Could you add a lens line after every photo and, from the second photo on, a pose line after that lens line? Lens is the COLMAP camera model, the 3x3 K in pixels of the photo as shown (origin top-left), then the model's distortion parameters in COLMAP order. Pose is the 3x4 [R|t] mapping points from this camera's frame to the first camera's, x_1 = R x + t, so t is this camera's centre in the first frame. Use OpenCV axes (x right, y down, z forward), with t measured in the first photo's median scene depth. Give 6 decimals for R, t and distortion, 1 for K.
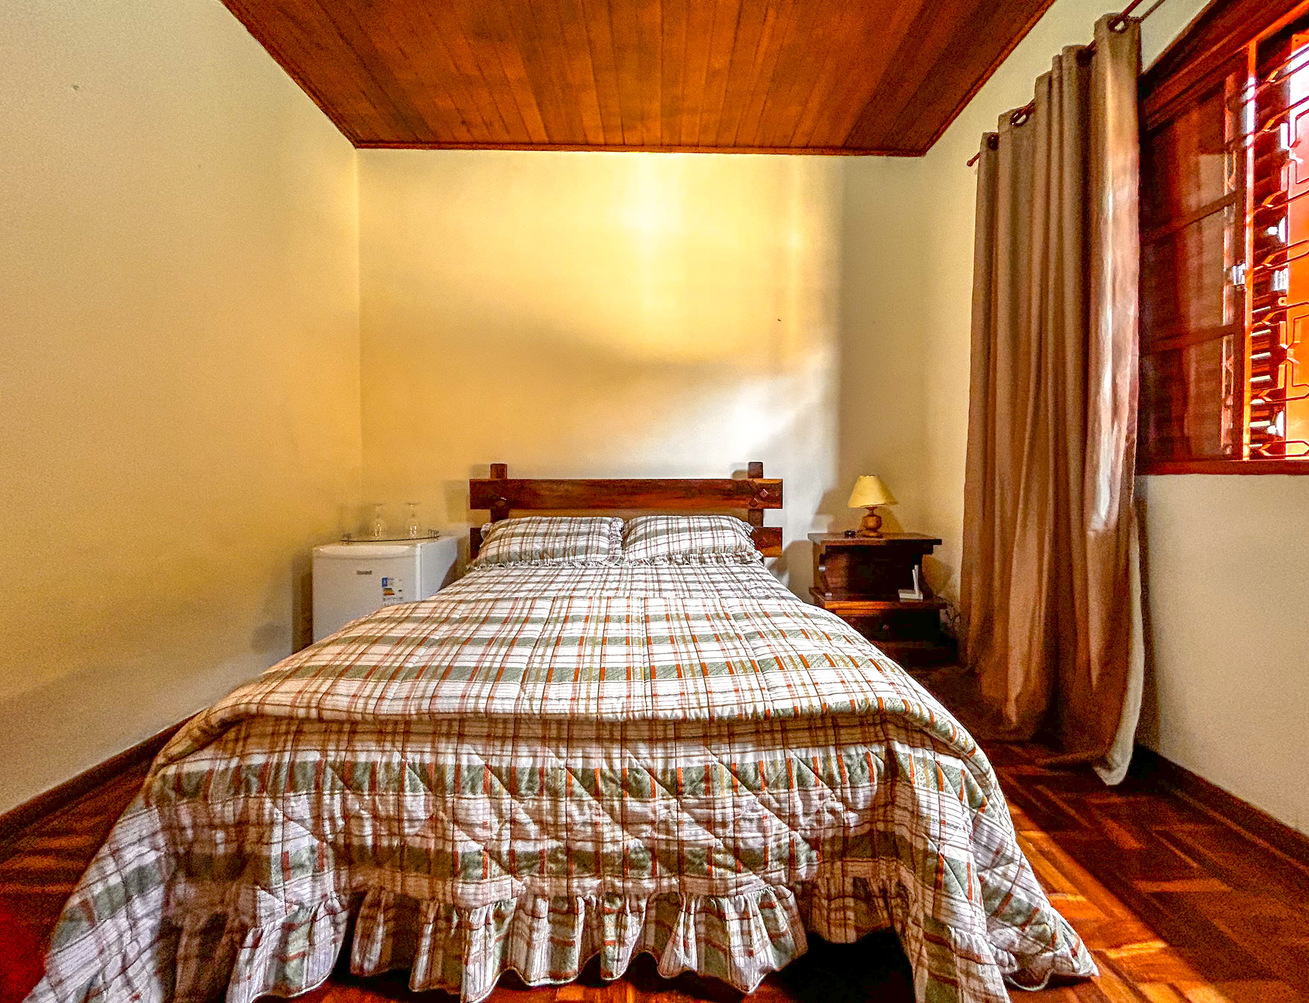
lens RADIAL K [[546.8, 0, 656.6], [0, 546.8, 474.5], [0, 0, 1]] dist [-0.000439, 0.000353]
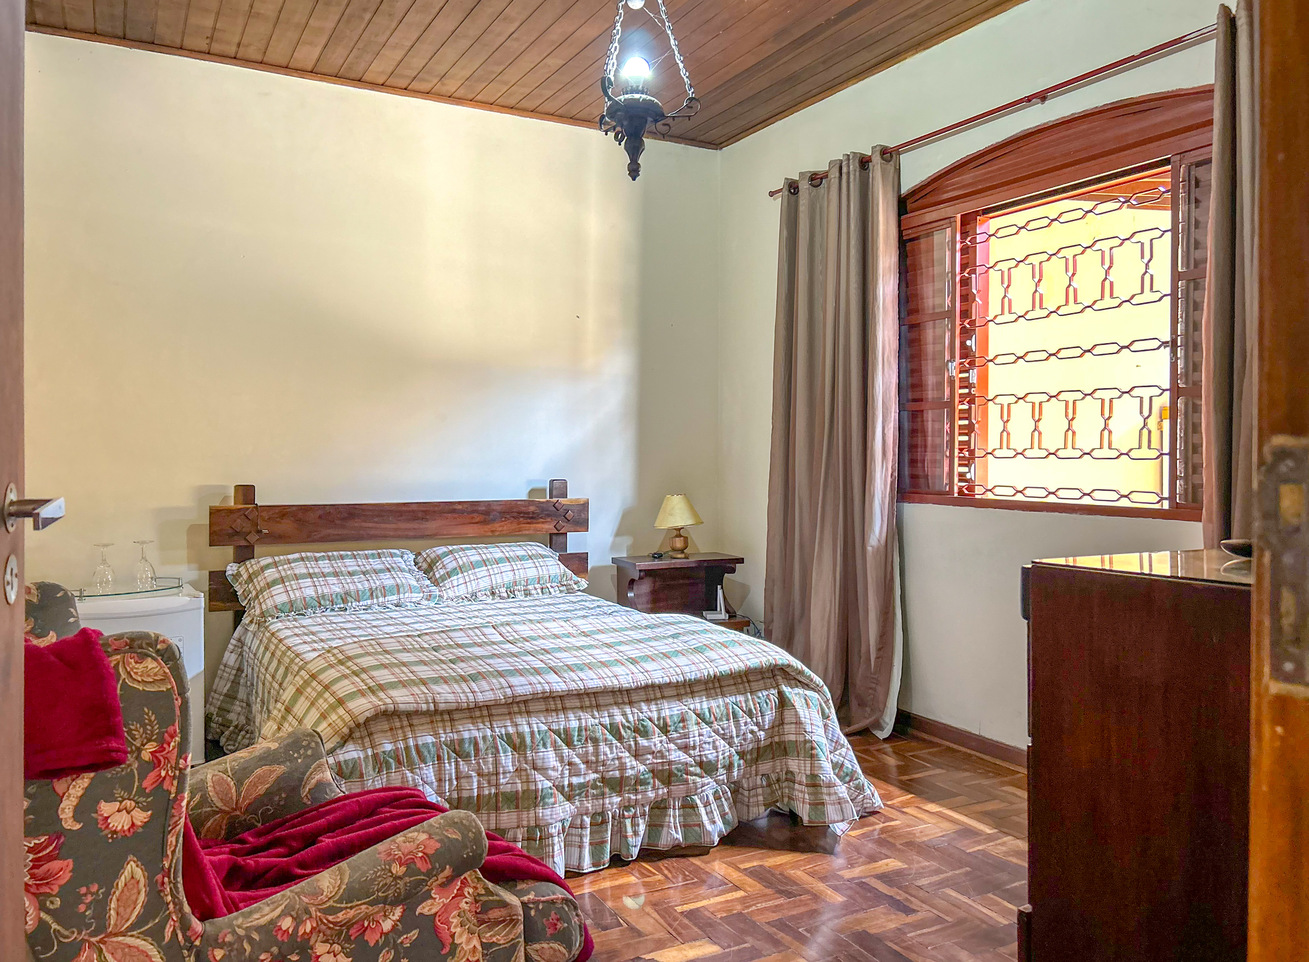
lens RADIAL K [[1029.5, 0, 617.8], [0, 1029.5, 439.6], [0, 0, 1]] dist [0.077186, -0.083317]
pose [[0.894352, 0.006783, 0.447313, -1.370545], [-0.002369, 0.999943, -0.010427, -0.200715], [-0.447358, 0.008266, 0.894317, -1.517836]]
